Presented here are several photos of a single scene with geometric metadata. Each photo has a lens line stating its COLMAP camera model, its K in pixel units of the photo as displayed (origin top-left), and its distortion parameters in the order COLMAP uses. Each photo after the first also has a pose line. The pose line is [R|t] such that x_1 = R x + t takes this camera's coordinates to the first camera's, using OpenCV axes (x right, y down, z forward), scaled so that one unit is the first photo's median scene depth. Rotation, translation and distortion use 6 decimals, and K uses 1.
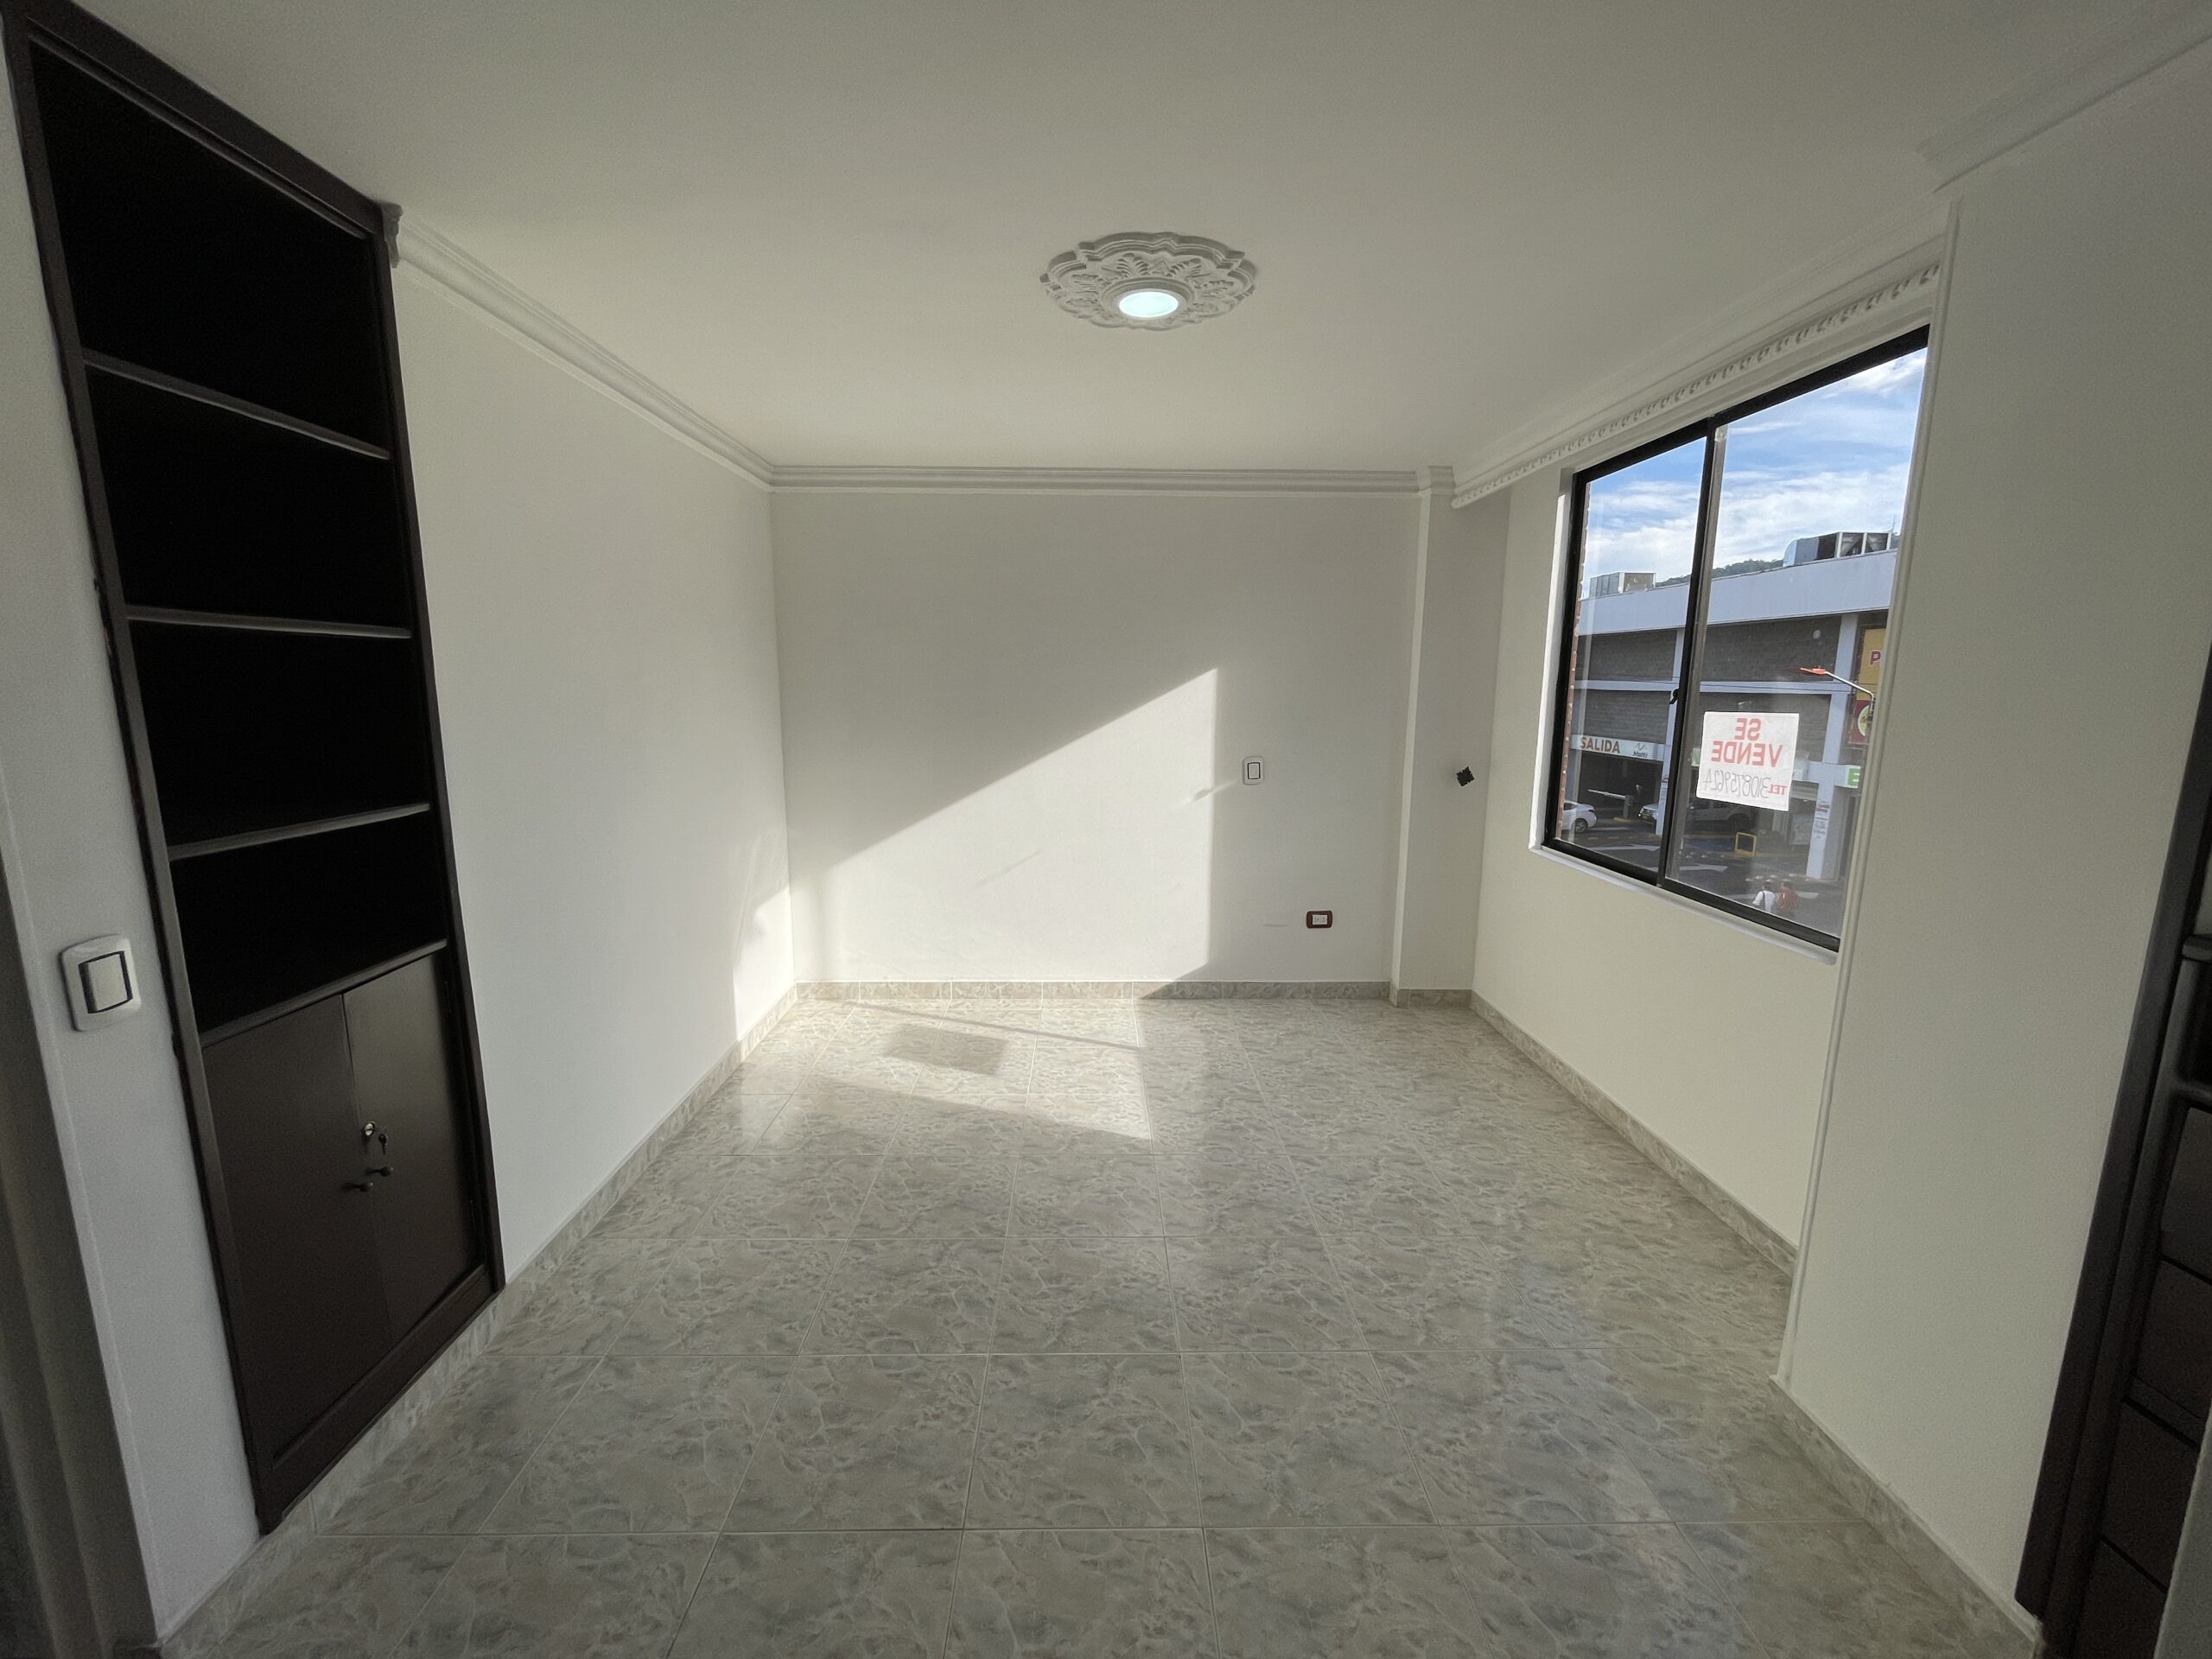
lens RADIAL K [[900.0, 0, 1100.8], [0, 900.0, 835.5], [0, 0, 1]] dist [-0.002335, 0.000771]
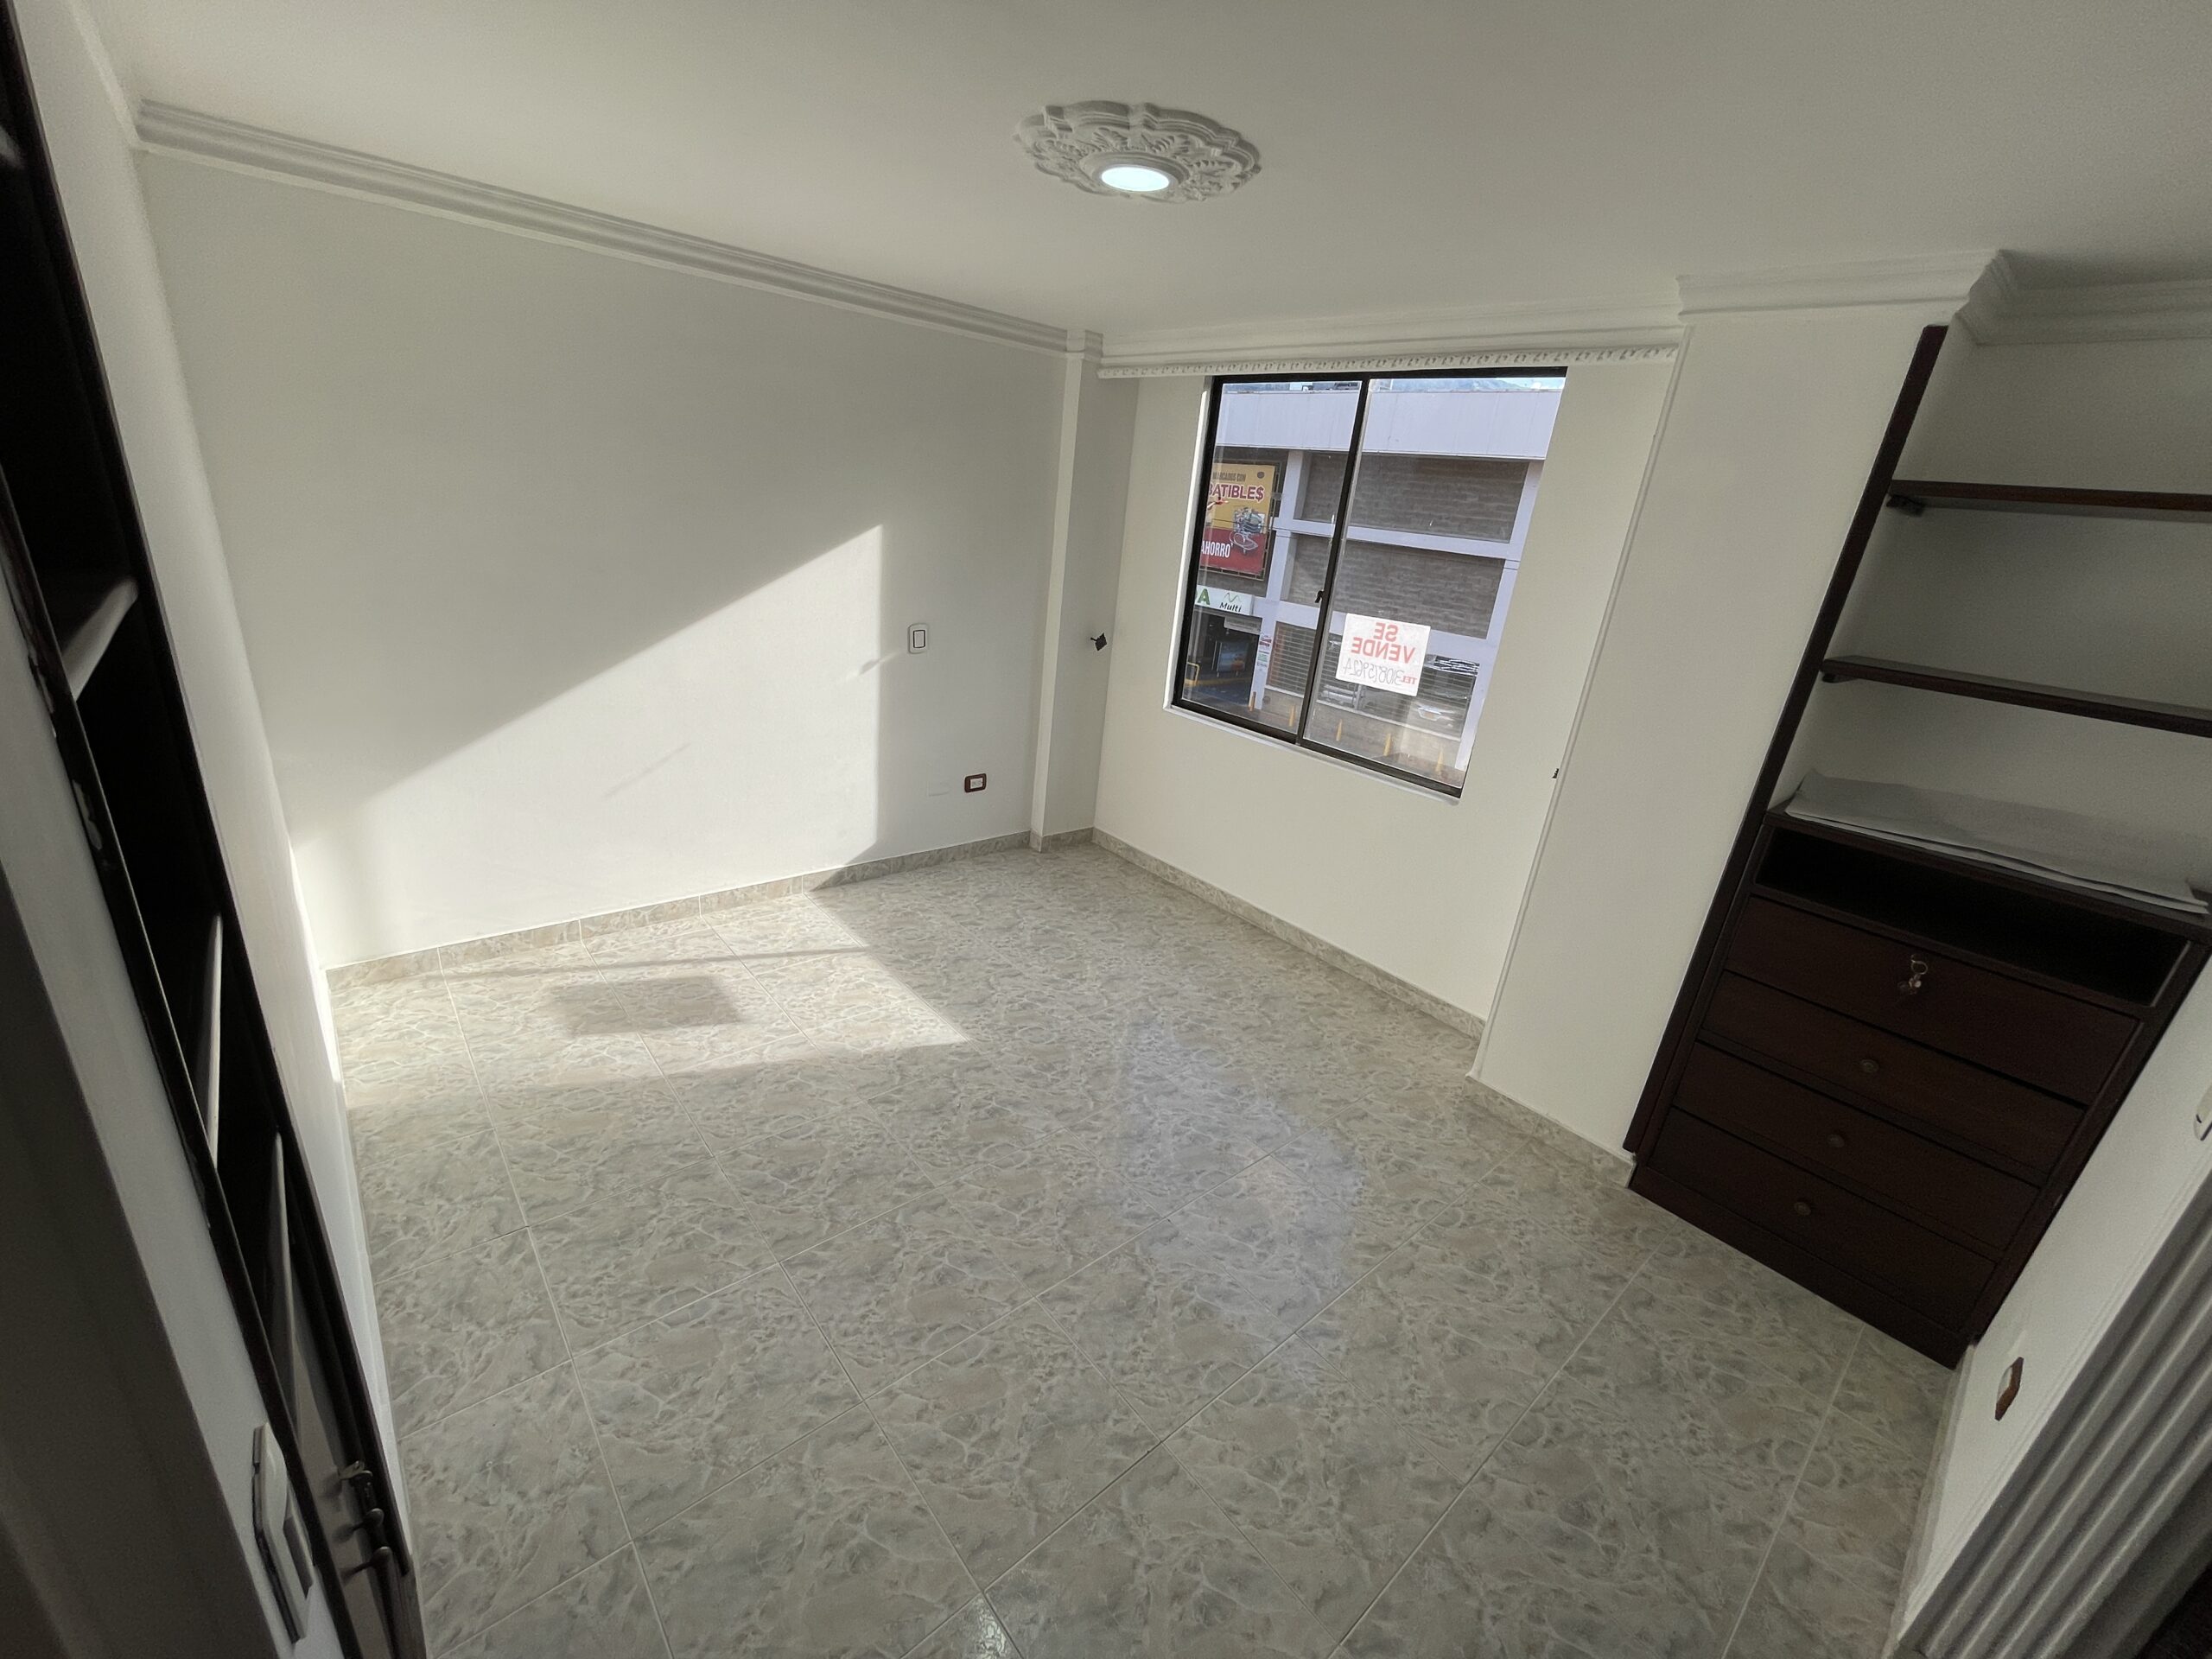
lens RADIAL K [[900.0, 0, 1107.9], [0, 900.0, 837.4], [0, 0, 1]] dist [-0.002335, 0.000771]
pose [[0.763693, -0.162771, 0.624723, -0.370119], [0.016067, 0.972185, 0.233661, -0.105938], [-0.645379, -0.168408, 0.745066, 0.158410]]
